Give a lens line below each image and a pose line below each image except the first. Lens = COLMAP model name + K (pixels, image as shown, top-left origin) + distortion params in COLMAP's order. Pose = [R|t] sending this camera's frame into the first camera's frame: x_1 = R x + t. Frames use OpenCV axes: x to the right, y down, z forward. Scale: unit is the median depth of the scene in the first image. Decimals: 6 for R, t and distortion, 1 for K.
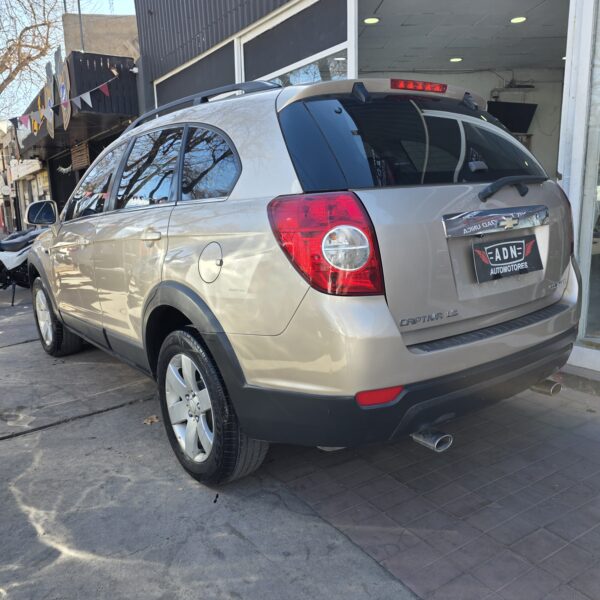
lens RADIAL K [[537.8, 0, 298.8], [0, 537.8, 300.0], [0, 0, 1]] dist [0.007777, 0.002414]
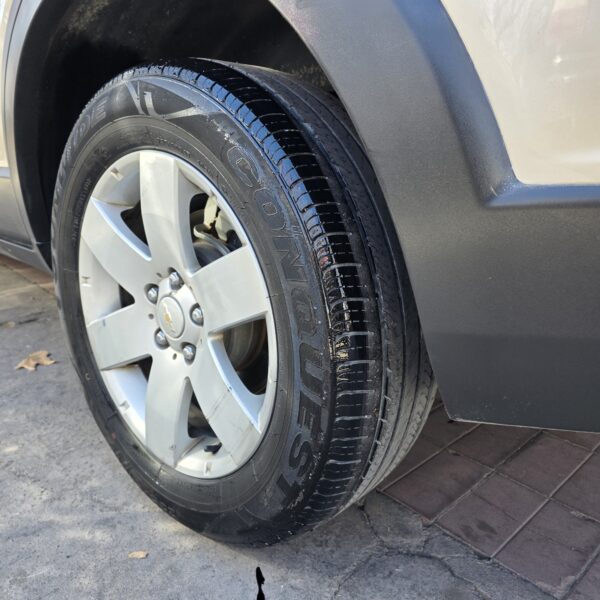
lens RADIAL K [[537.8, 0, 301.4], [0, 537.8, 300.3], [0, 0, 1]] dist [0.007777, 0.002414]
pose [[0.979289, 0.002799, 0.202447, -0.182601], [-0.025242, 0.993791, 0.108359, 0.145730], [-0.200886, -0.111225, 0.973280, 0.643445]]
